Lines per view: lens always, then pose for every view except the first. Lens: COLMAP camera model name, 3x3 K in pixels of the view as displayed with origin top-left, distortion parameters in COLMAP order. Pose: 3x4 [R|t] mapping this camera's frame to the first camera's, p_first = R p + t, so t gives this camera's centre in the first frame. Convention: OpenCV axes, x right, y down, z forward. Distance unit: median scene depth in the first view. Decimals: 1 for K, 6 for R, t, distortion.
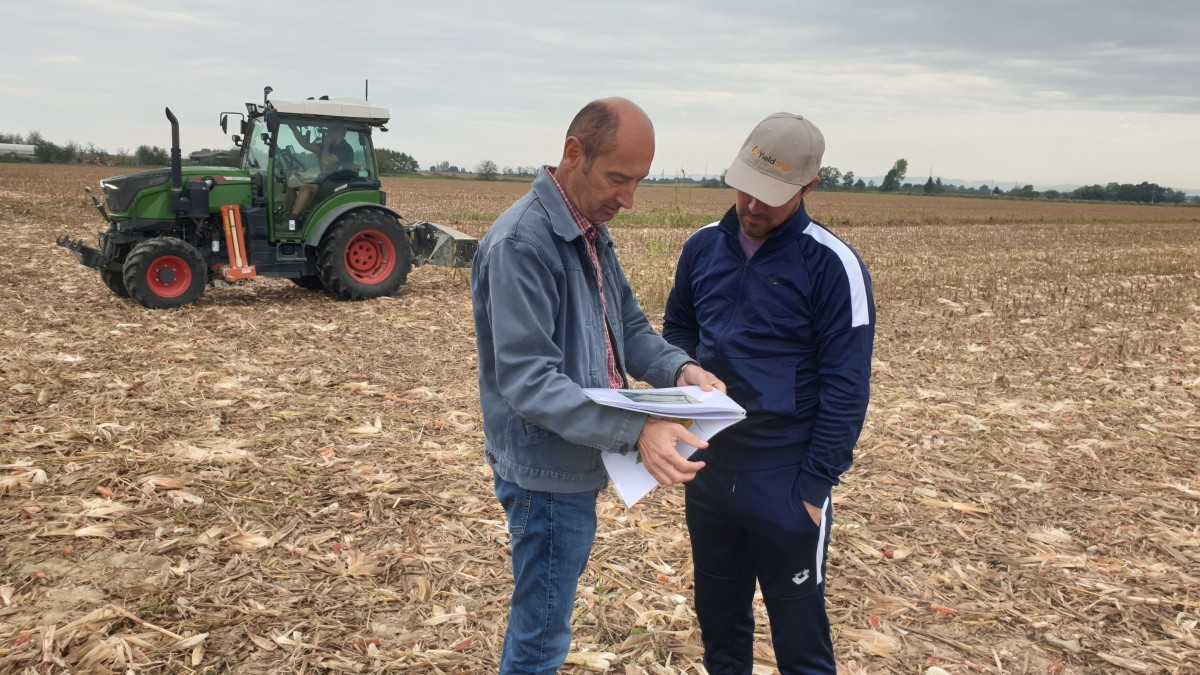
lens RADIAL K [[947.1, 0, 600.0], [0, 947.1, 337.5], [0, 0, 1]] dist [0.096389, -0.107003]
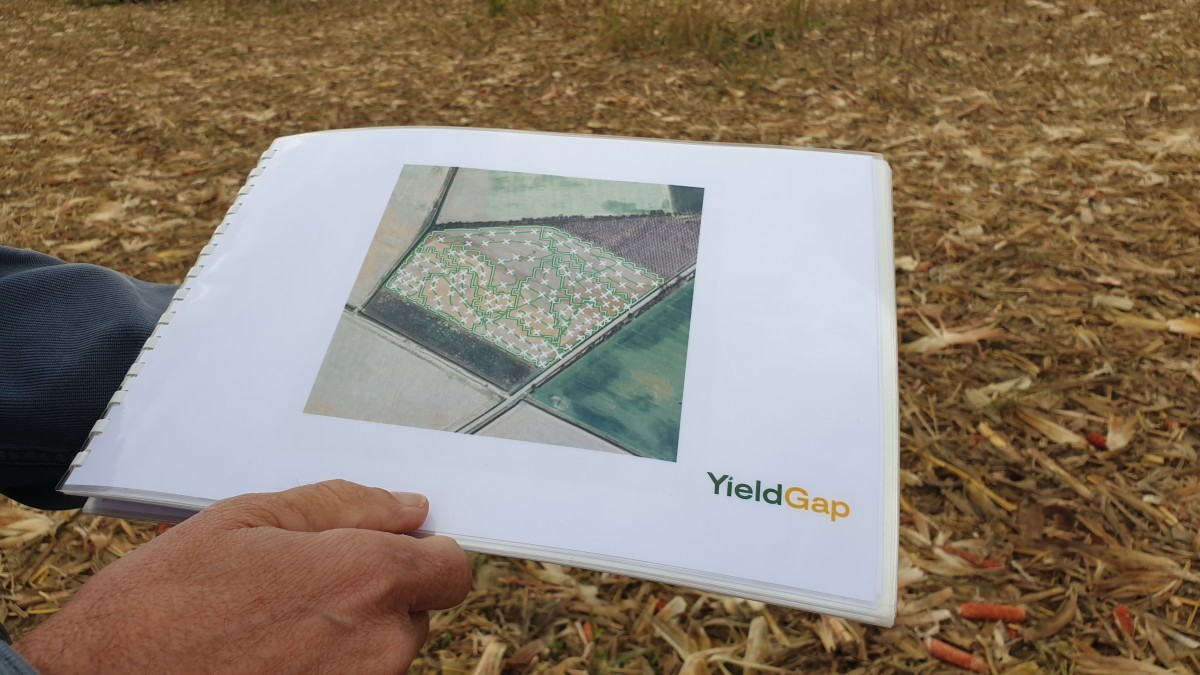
lens RADIAL K [[963.5, 0, 622.1], [0, 963.5, 340.8], [0, 0, 1]] dist [-0.038852, 0.075700]
pose [[0.995274, -0.092484, -0.029610, 0.020652], [0.096987, 0.961936, 0.255484, -0.007701], [0.004855, -0.257148, 0.966360, 0.275031]]
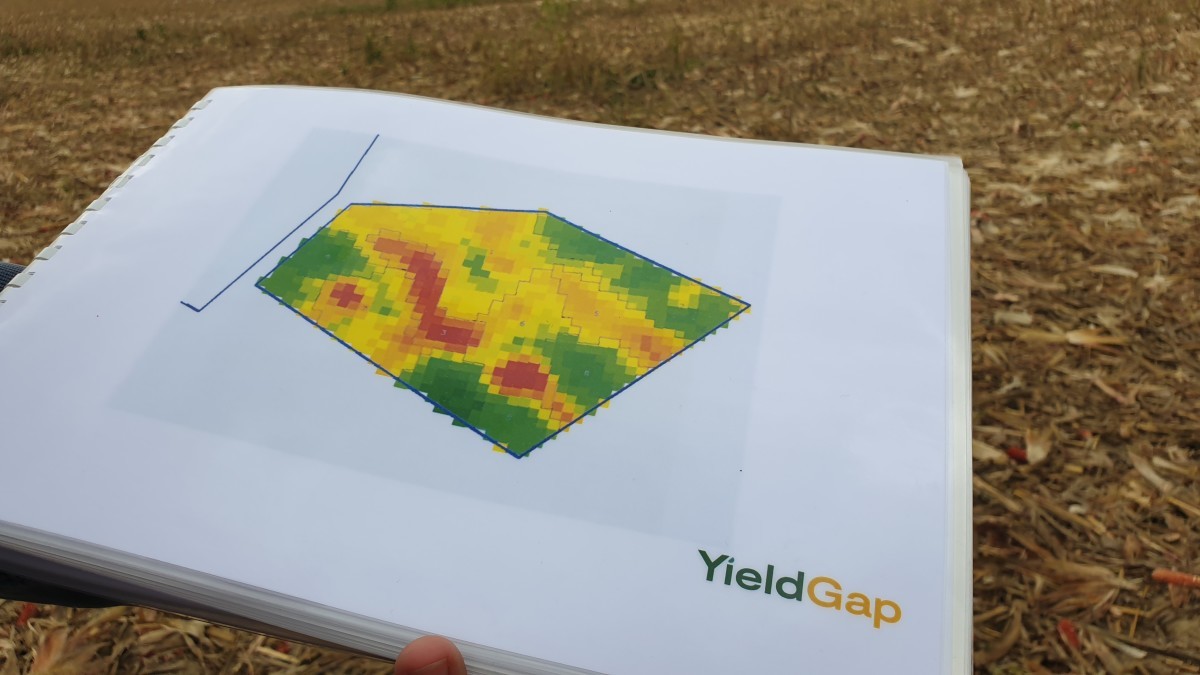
lens RADIAL K [[963.5, 0, 622.1], [0, 963.5, 340.8], [0, 0, 1]] dist [-0.038852, 0.075700]
pose [[0.986016, -0.142049, 0.087151, 0.012450], [0.119595, 0.967323, 0.223570, -0.001608], [-0.116061, -0.210021, 0.970784, 0.291517]]
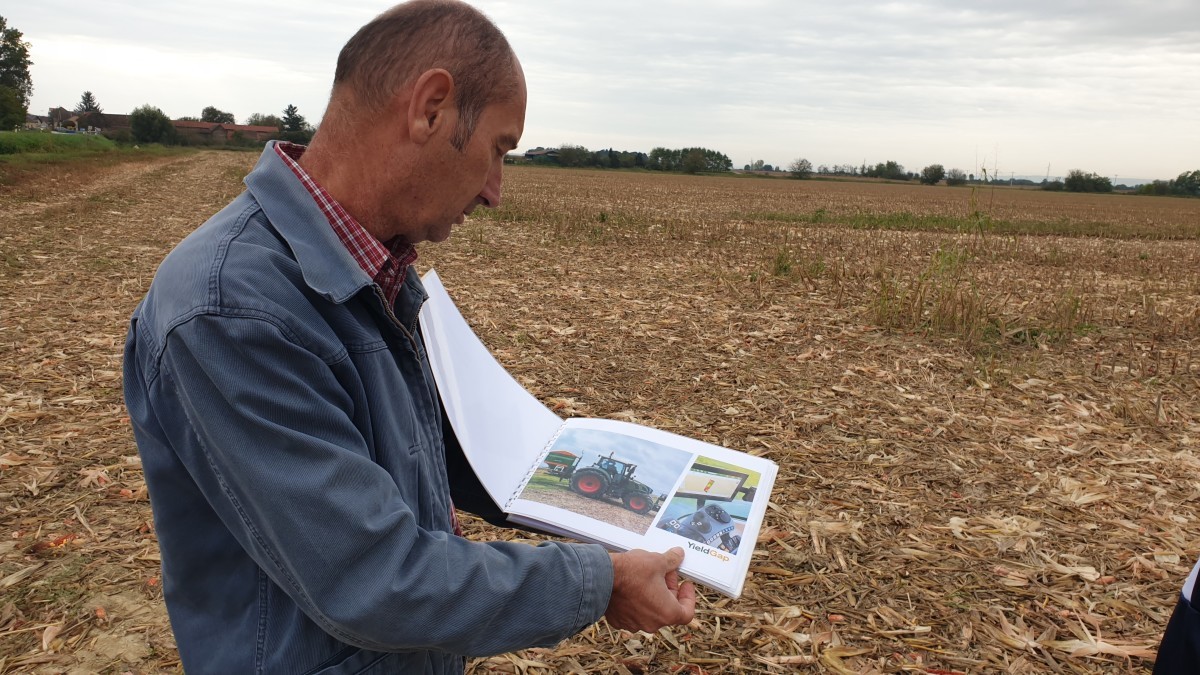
lens RADIAL K [[947.1, 0, 600.0], [0, 947.1, 337.5], [0, 0, 1]] dist [0.096389, -0.107003]
pose [[0.948750, 0.069149, -0.308369, 0.058846], [-0.068841, 0.997557, 0.011894, -0.025825], [0.308438, 0.009944, 0.951192, 0.154719]]
